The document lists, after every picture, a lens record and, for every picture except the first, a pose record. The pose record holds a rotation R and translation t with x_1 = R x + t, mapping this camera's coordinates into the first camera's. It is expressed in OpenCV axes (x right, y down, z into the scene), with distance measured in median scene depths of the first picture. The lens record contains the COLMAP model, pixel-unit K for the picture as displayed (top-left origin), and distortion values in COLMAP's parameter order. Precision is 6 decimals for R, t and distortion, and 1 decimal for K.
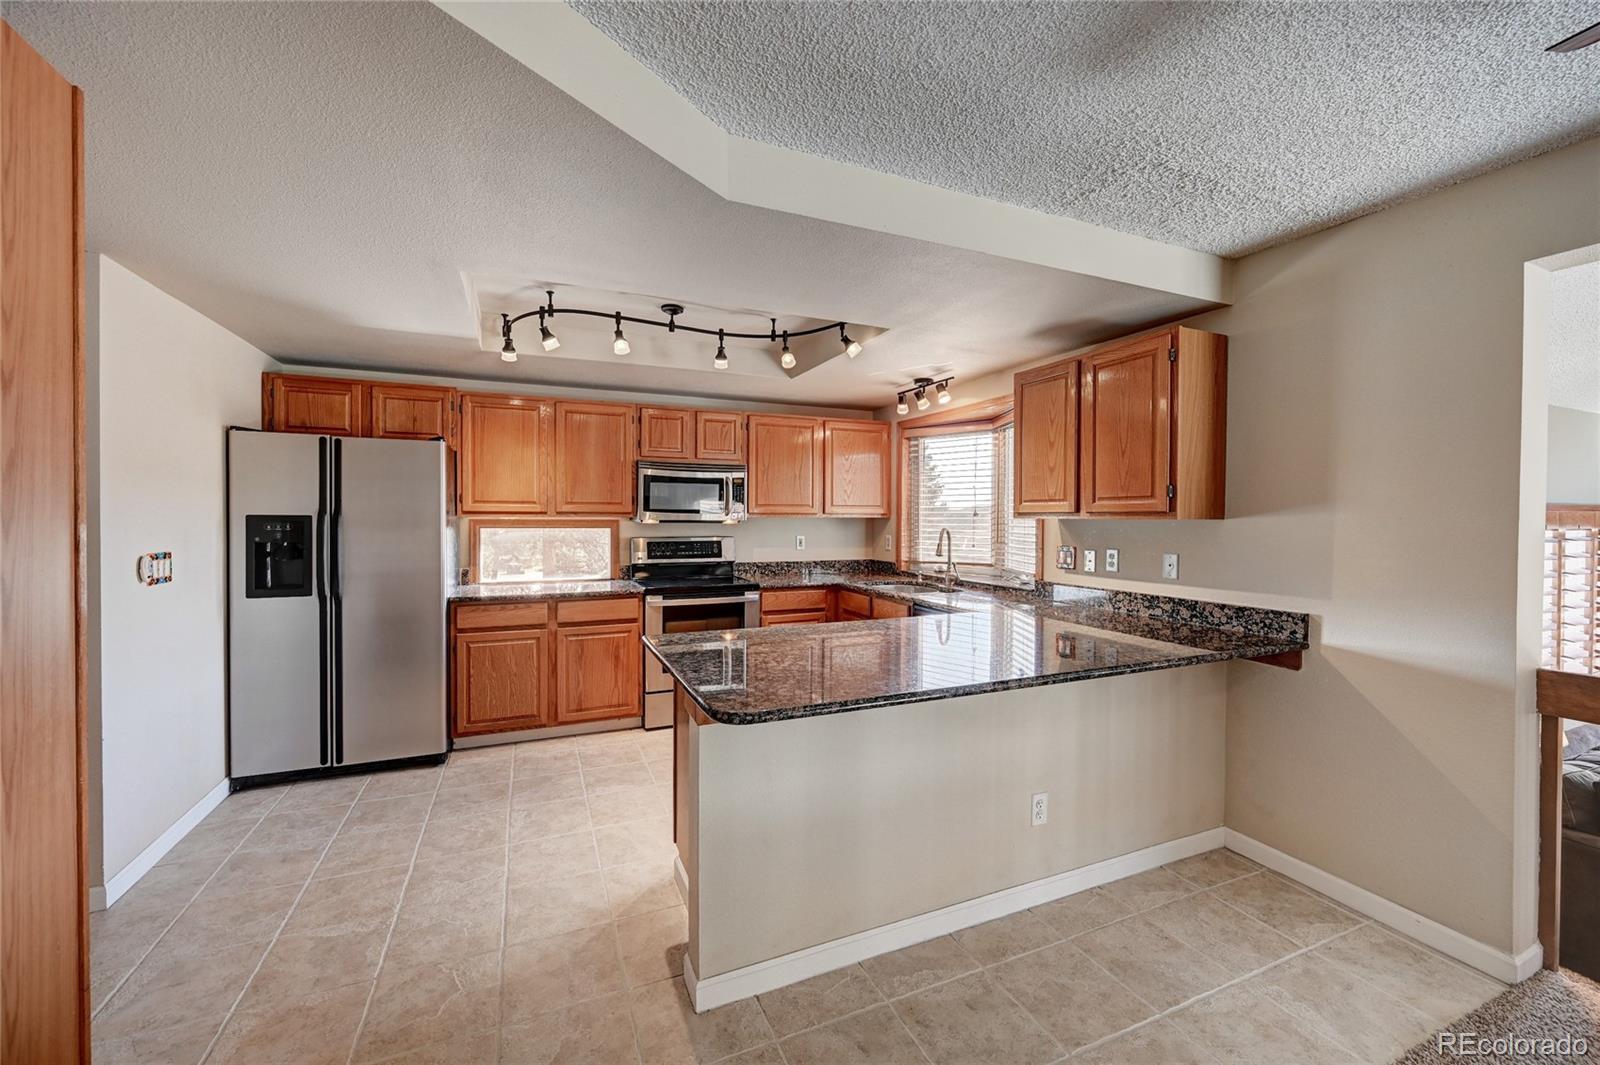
lens RADIAL K [[634.5, 0, 803.0], [0, 634.5, 526.8], [0, 0, 1]] dist [0.000432, 0.000020]
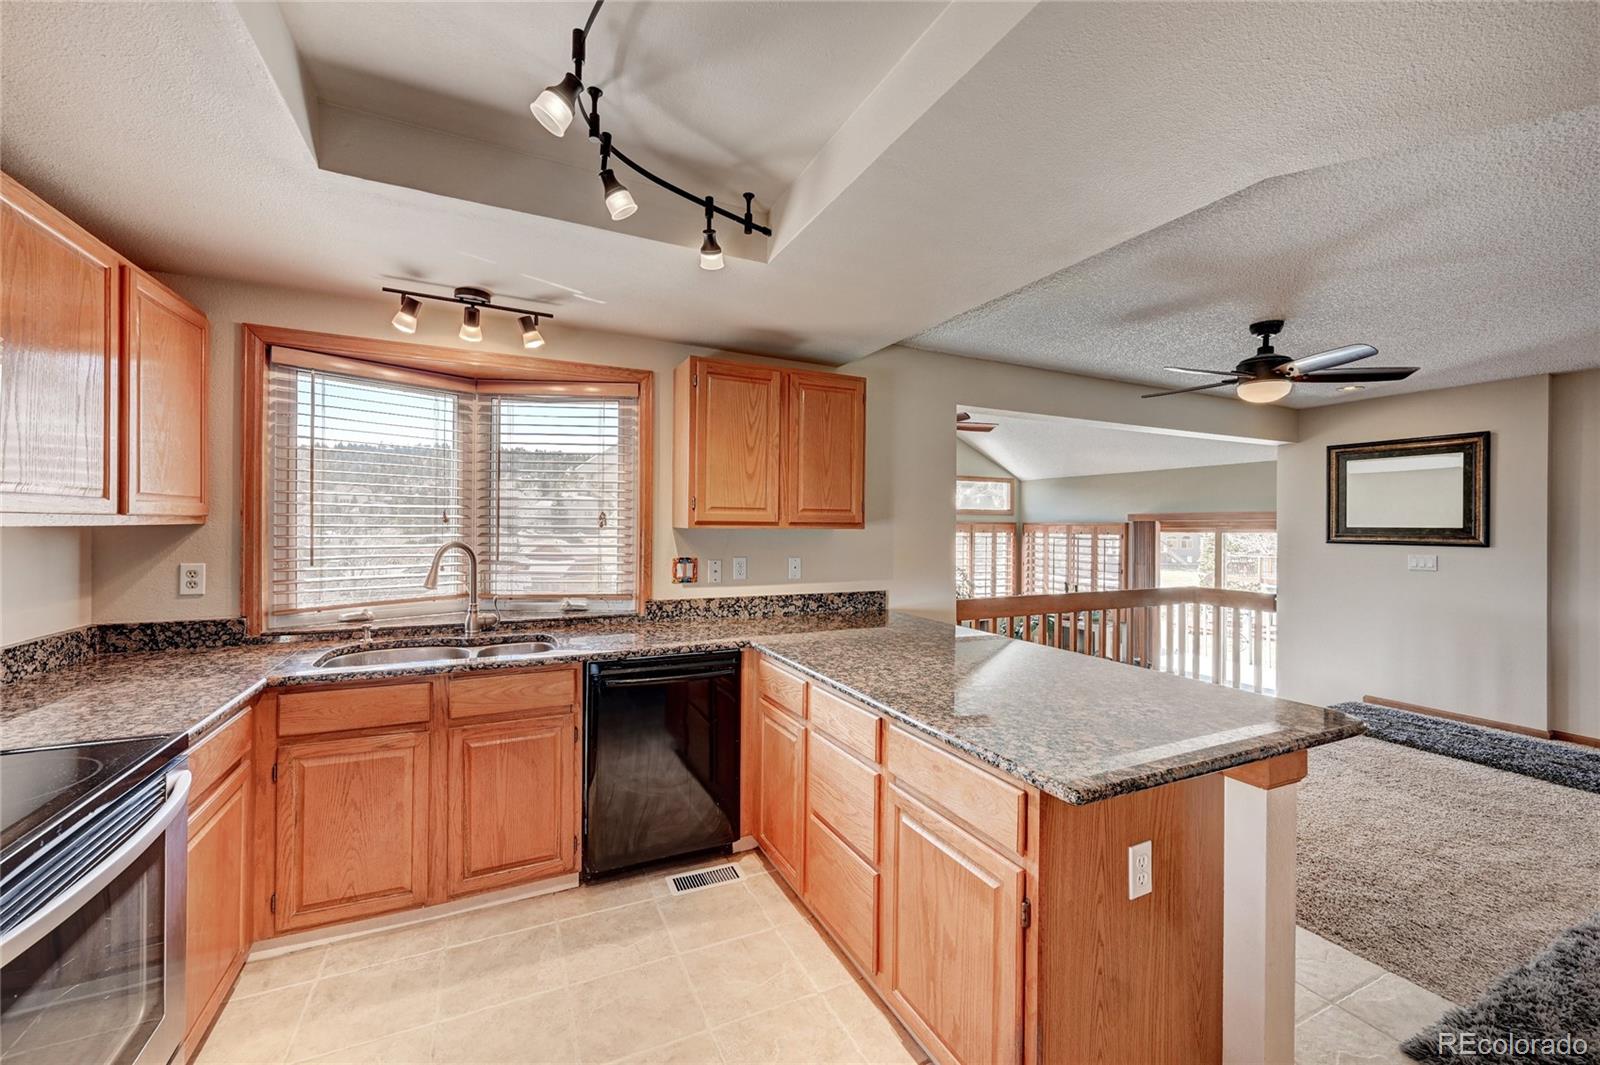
lens RADIAL K [[634.5, 0, 801.8], [0, 634.5, 526.0], [0, 0, 1]] dist [0.000432, 0.000020]
pose [[-0.046844, -0.001464, 0.998901, -0.584901], [0.007692, 0.999969, 0.001827, -0.018118], [-0.998873, 0.007769, -0.046831, 1.022028]]
